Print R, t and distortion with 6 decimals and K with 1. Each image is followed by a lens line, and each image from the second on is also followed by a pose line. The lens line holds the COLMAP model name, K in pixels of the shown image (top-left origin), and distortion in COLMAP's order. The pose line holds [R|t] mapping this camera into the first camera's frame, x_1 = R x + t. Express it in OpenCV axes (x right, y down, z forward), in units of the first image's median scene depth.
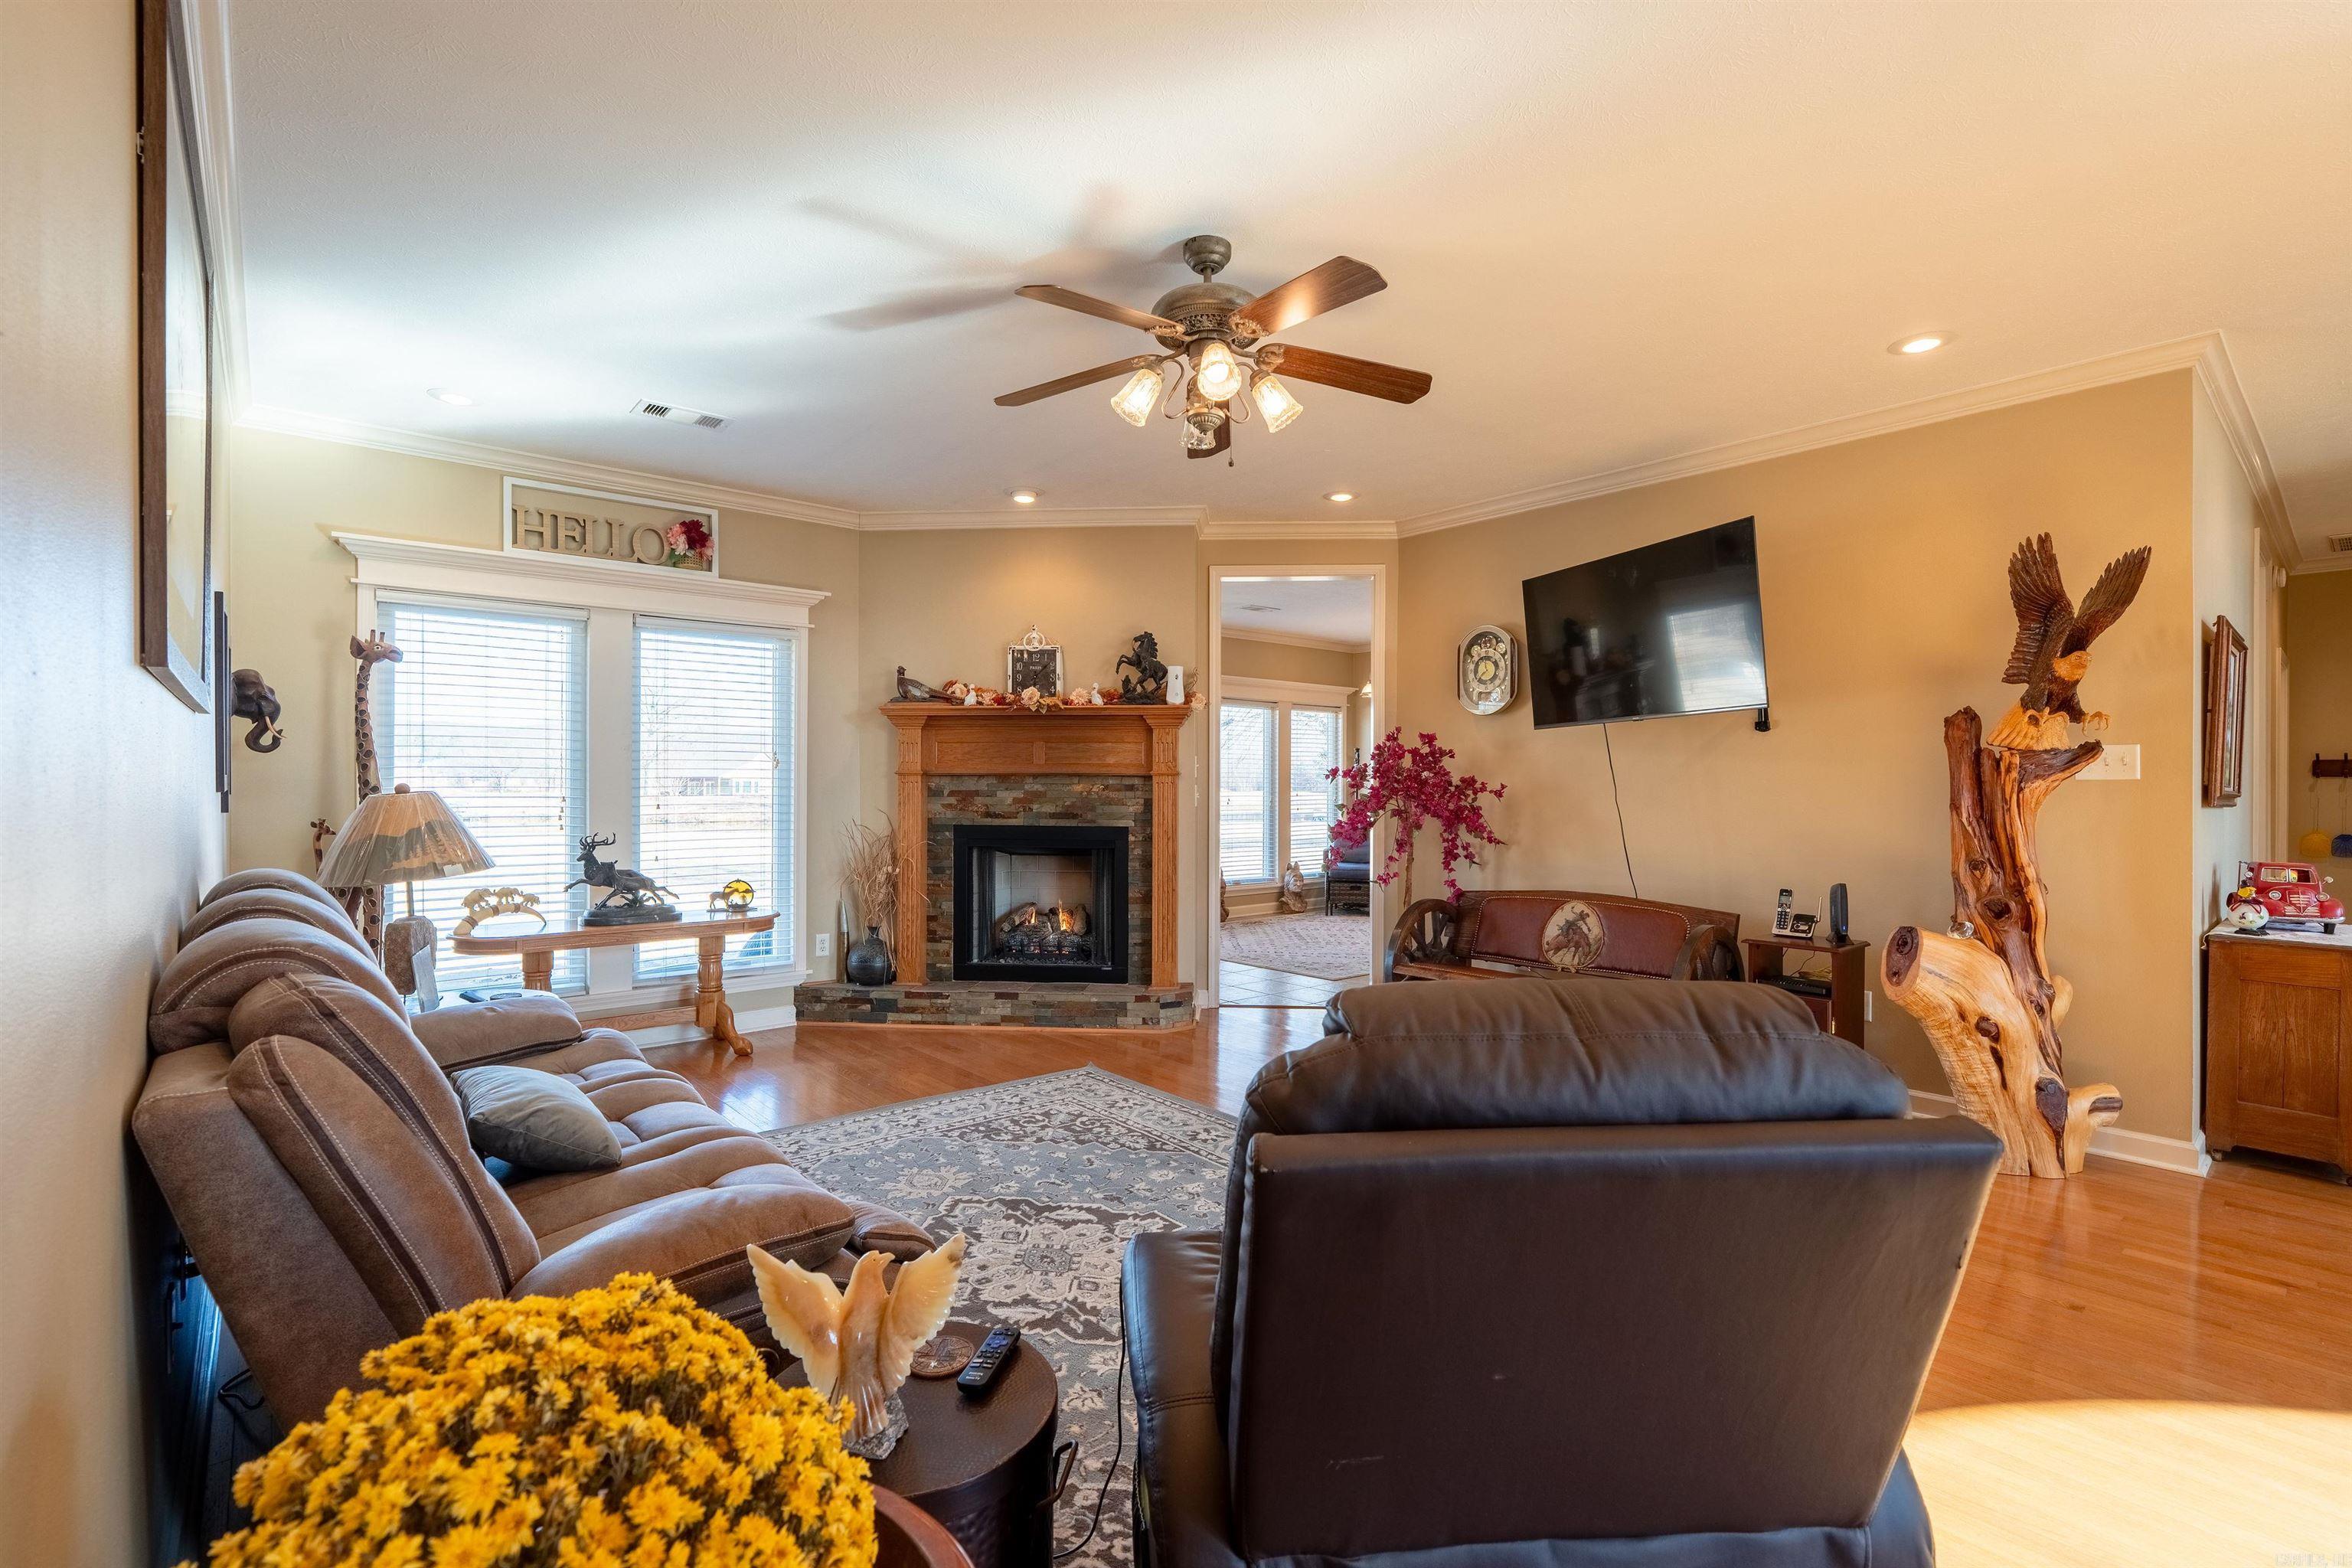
lens RADIAL K [[1052.4, 0, 1172.0], [0, 1052.4, 782.9], [0, 0, 1]] dist [-0.007447, 0.002783]
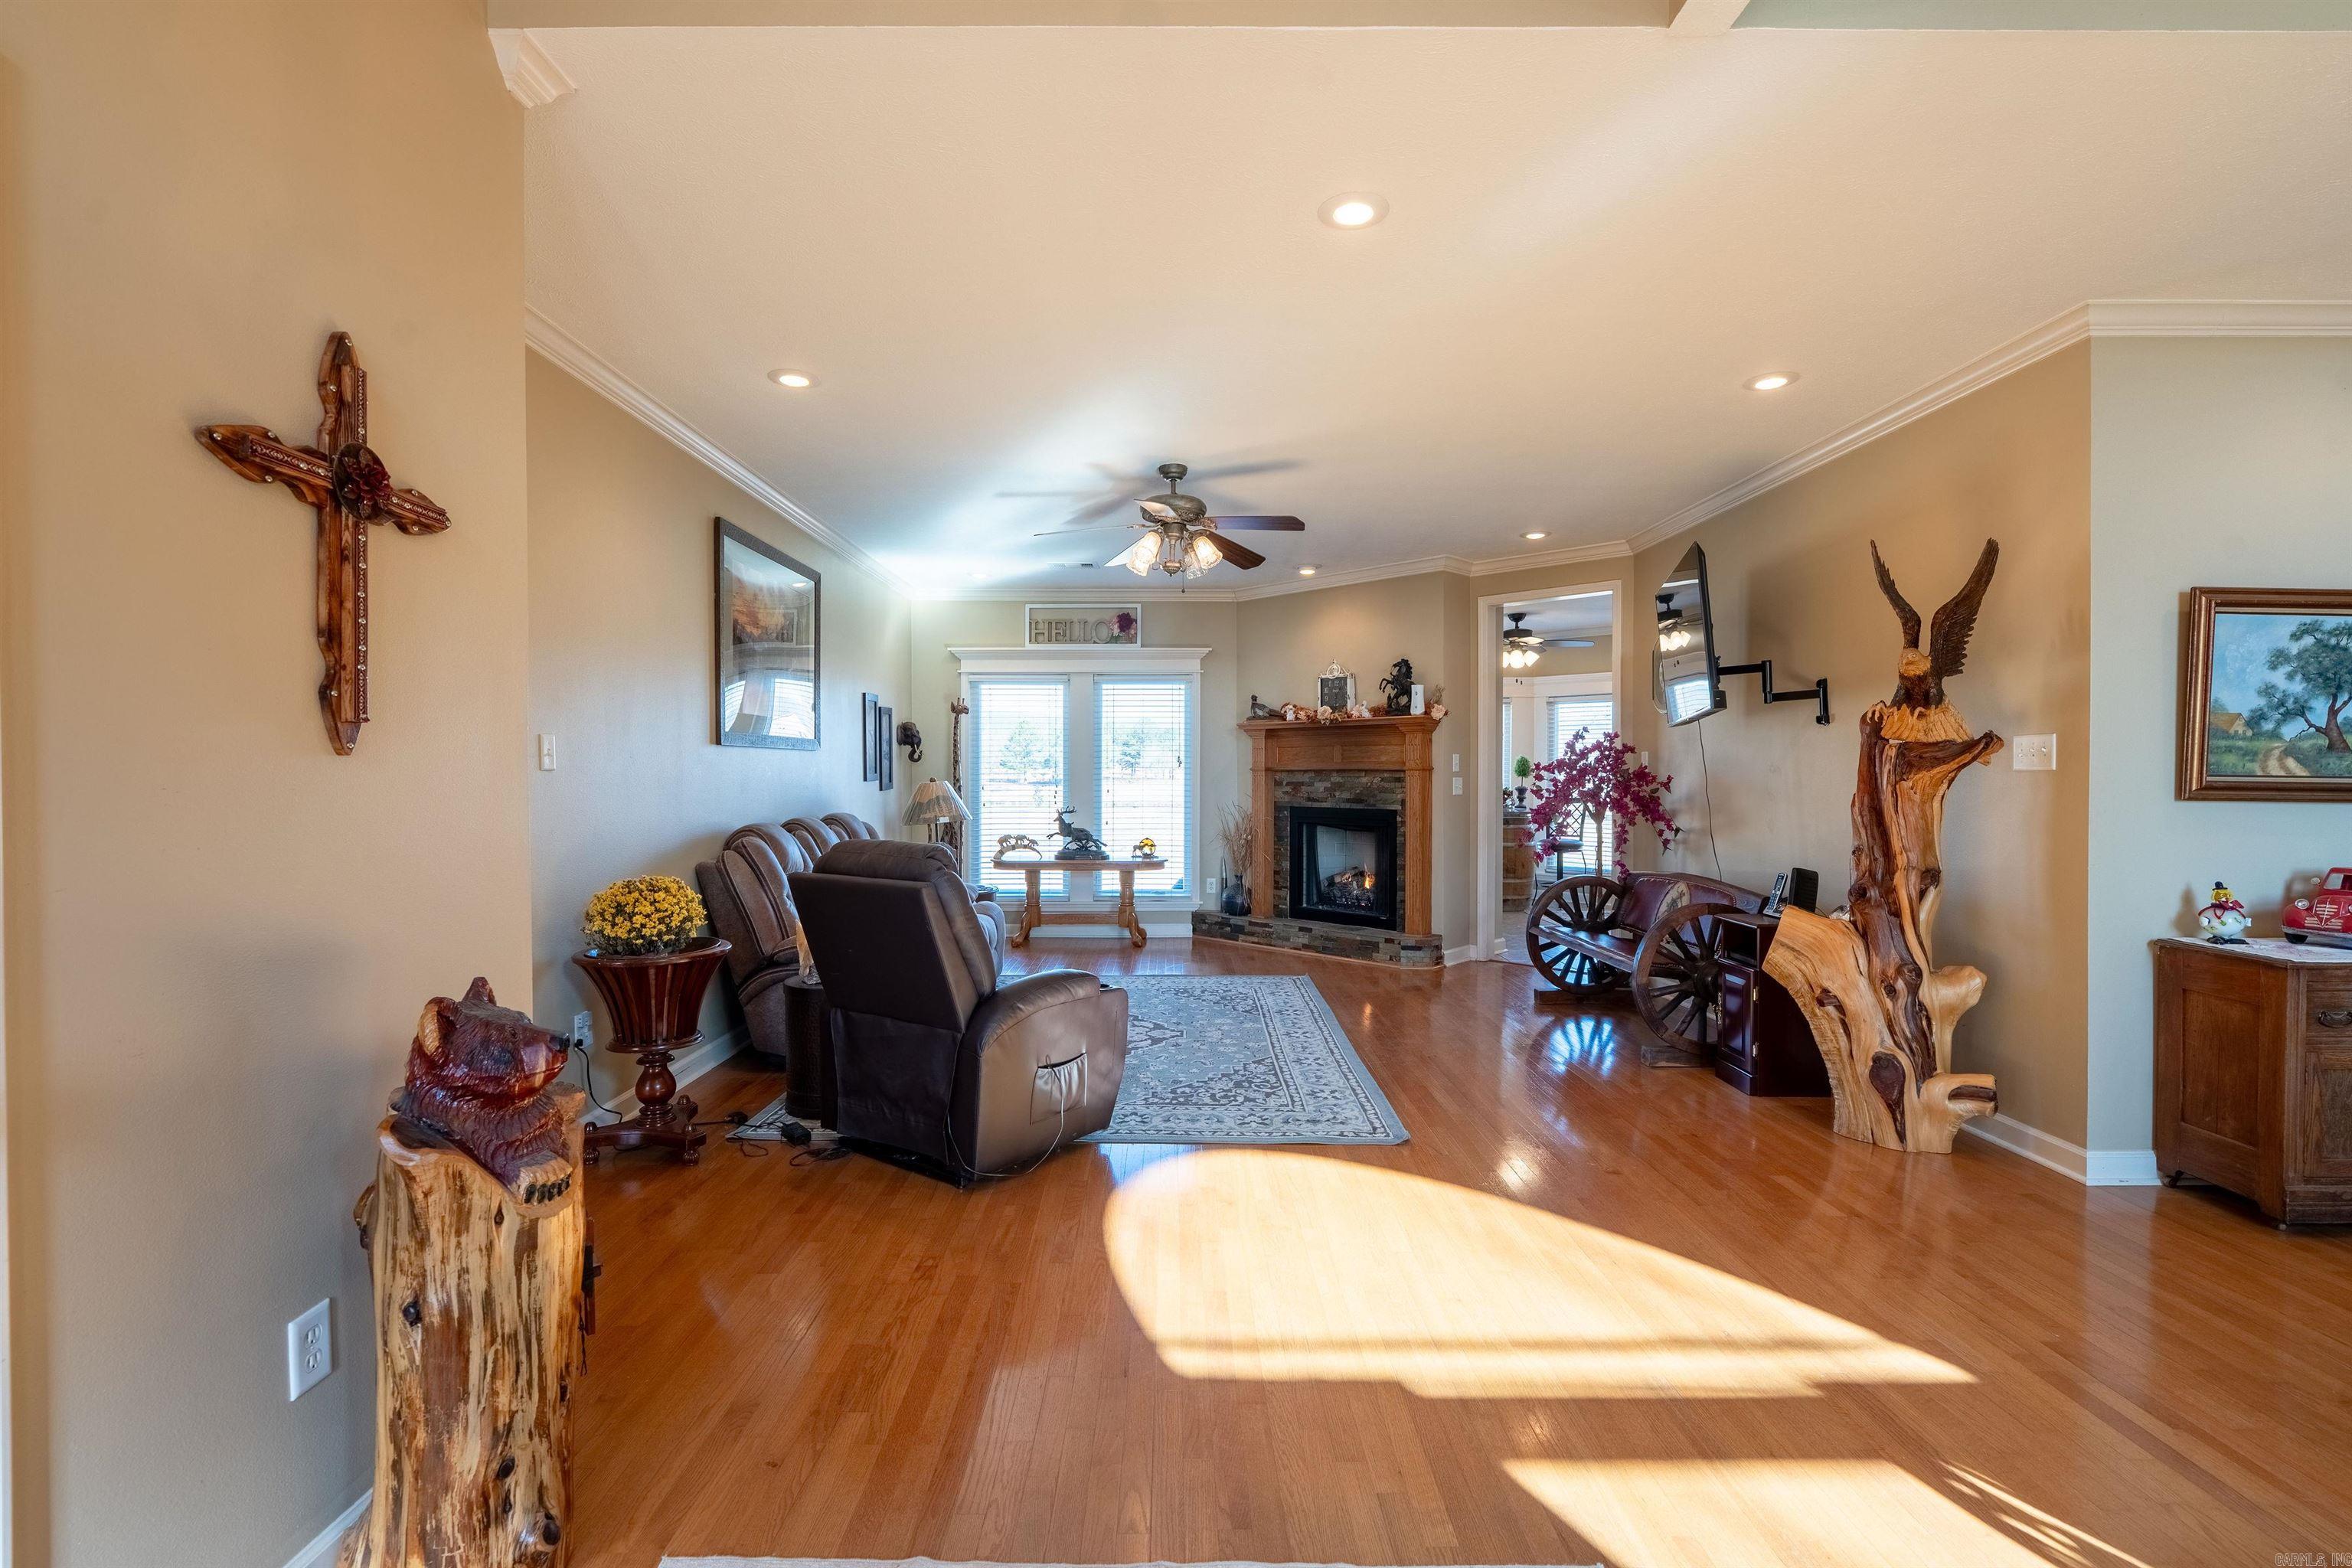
lens RADIAL K [[1052.4, 0, 1170.5], [0, 1052.4, 779.6], [0, 0, 1]] dist [-0.007447, 0.002783]
pose [[0.760719, -0.000268, -0.649081, 0.659453], [0.002664, 0.999993, 0.002708, 0.000311], [0.649076, -0.003789, 0.760714, -0.184812]]
